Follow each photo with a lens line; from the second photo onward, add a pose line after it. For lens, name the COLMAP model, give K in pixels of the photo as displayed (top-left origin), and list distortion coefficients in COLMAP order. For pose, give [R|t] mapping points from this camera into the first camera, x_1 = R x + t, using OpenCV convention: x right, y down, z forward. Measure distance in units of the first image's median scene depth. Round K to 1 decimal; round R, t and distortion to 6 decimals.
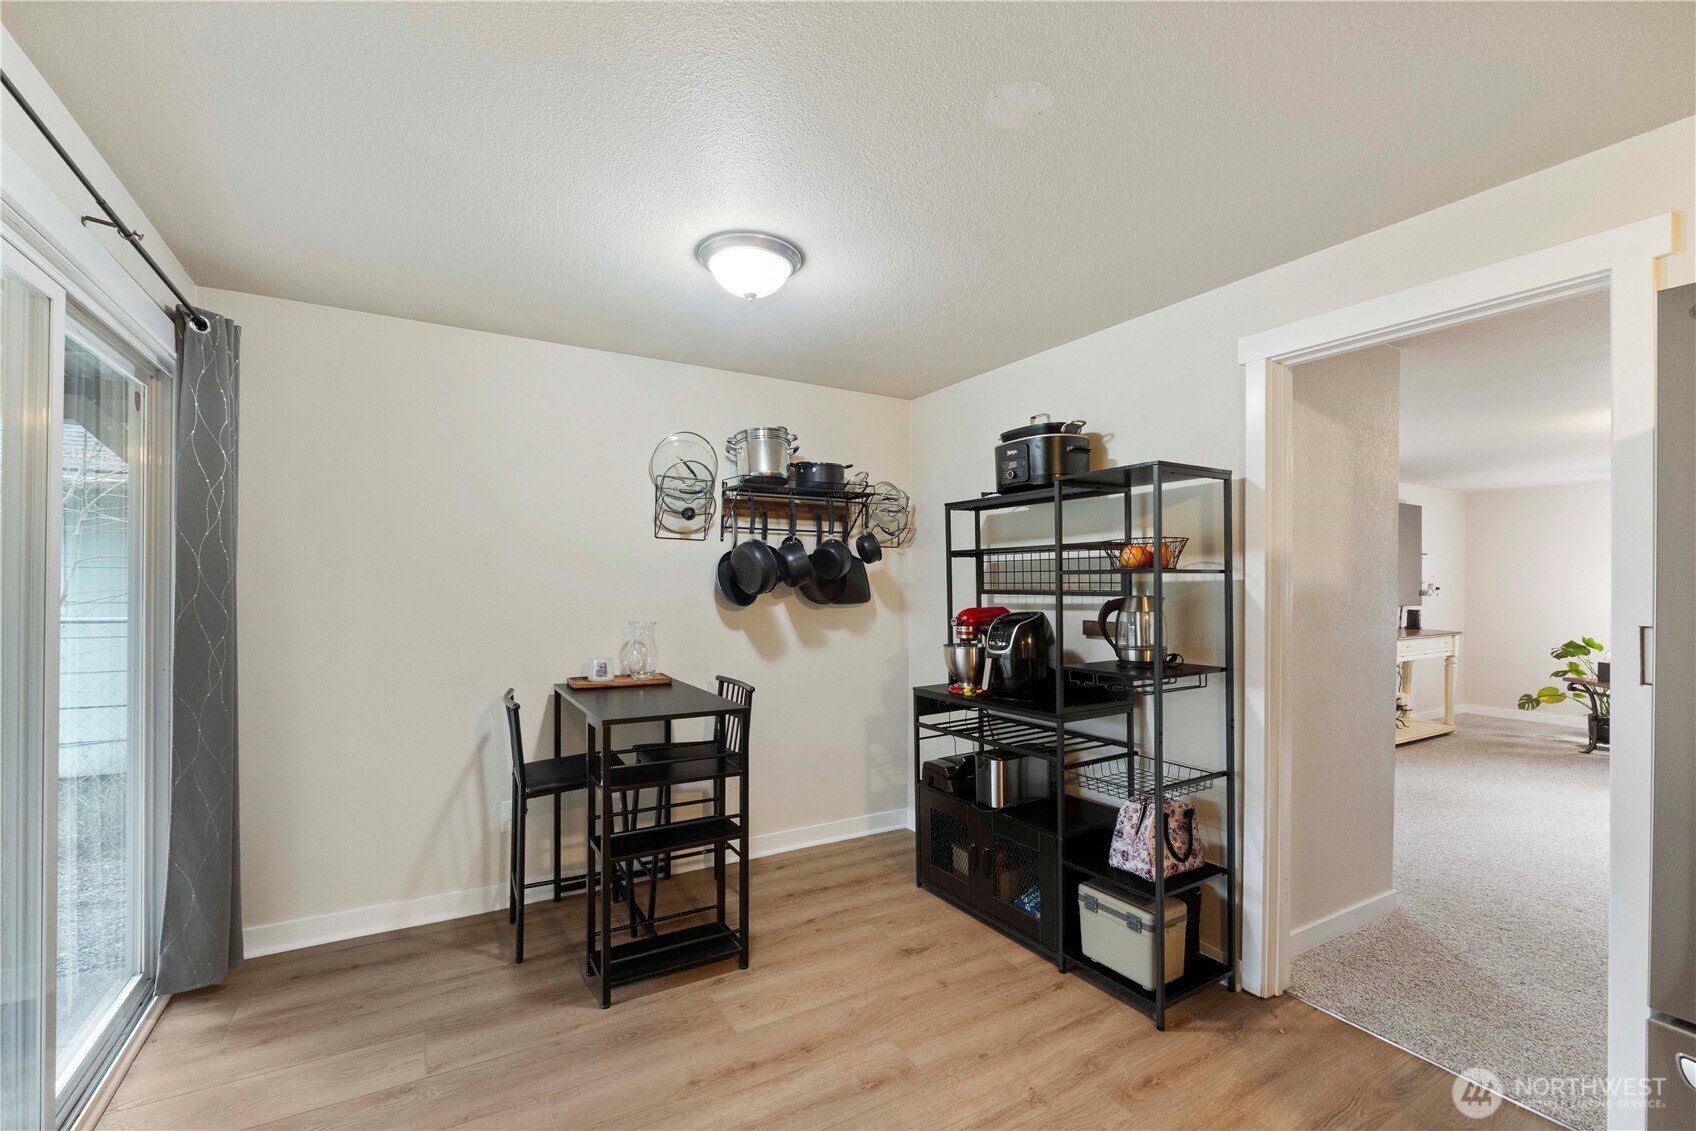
lens RADIAL K [[717.3, 0, 842.4], [0, 717.3, 580.8], [0, 0, 1]] dist [-0.009791, 0.000218]
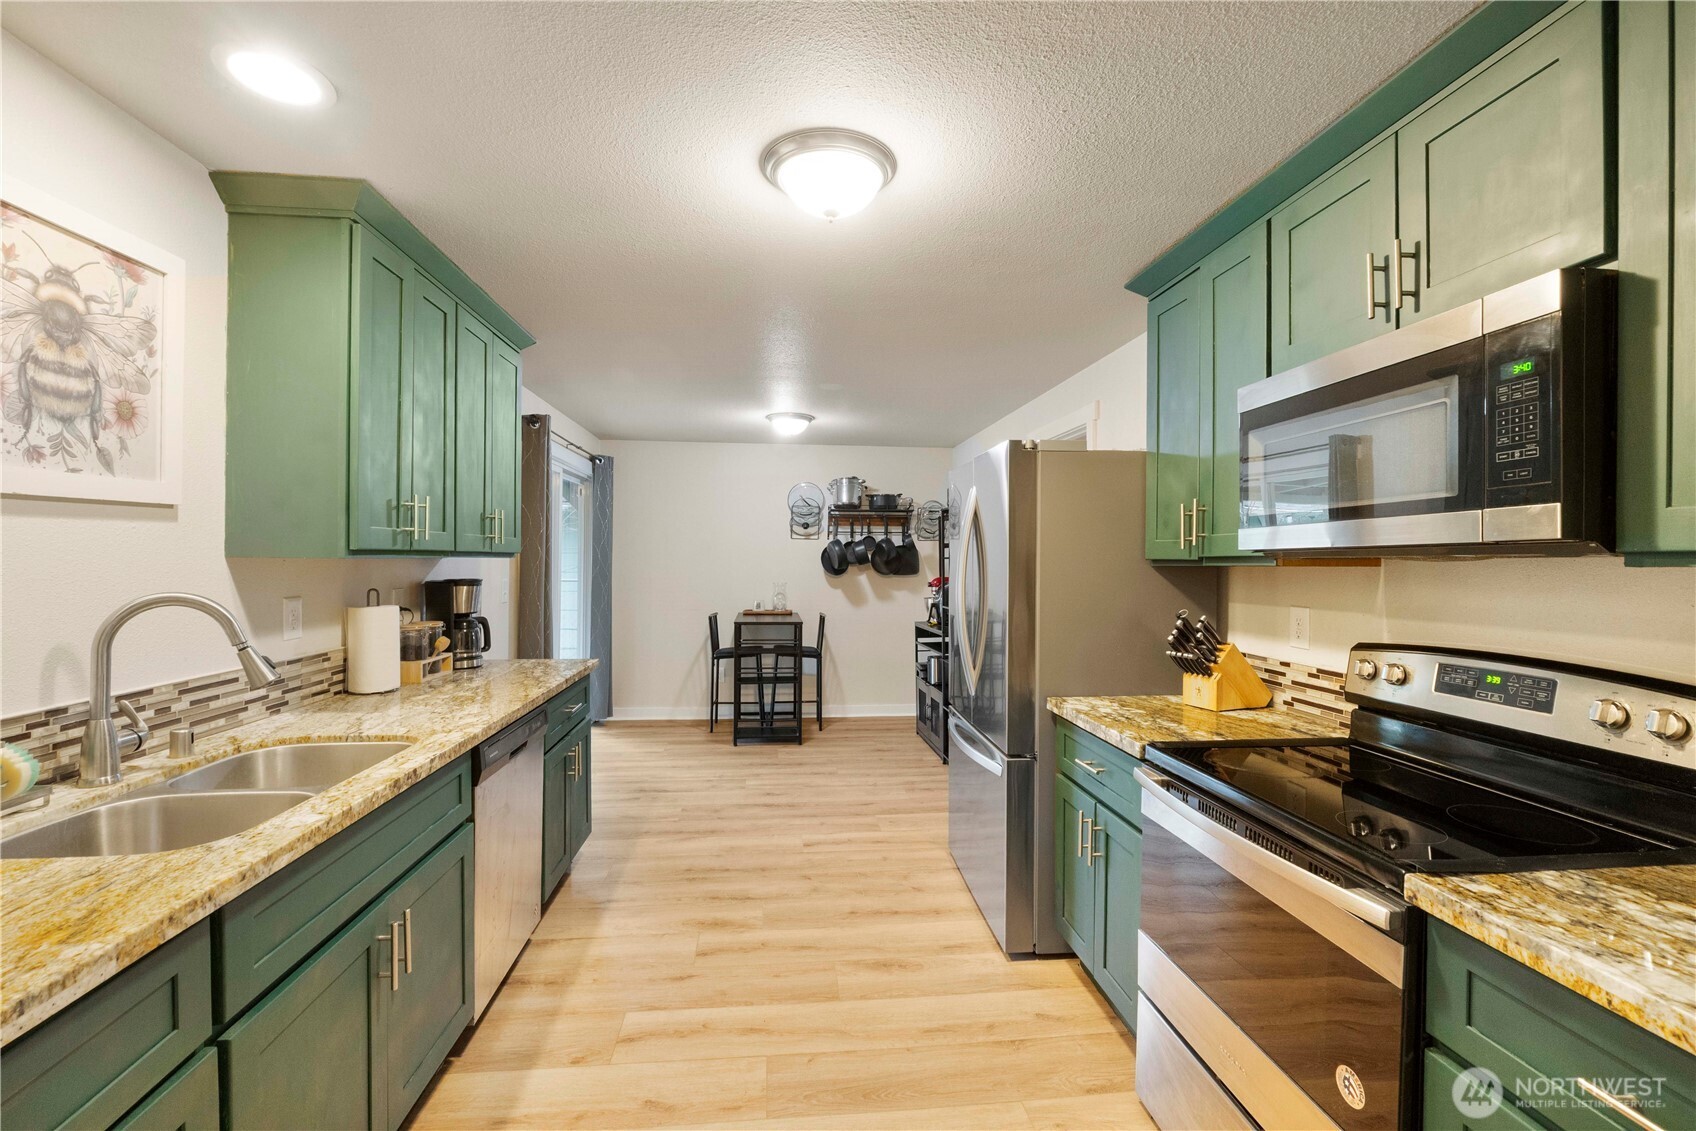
lens RADIAL K [[717.3, 0, 849.8], [0, 717.3, 560.5], [0, 0, 1]] dist [-0.009791, 0.000218]
pose [[0.912991, 0.003103, -0.407967, 0.641189], [-0.000776, 0.999982, 0.005870, -0.013013], [0.407978, -0.005043, 0.912978, -0.651547]]
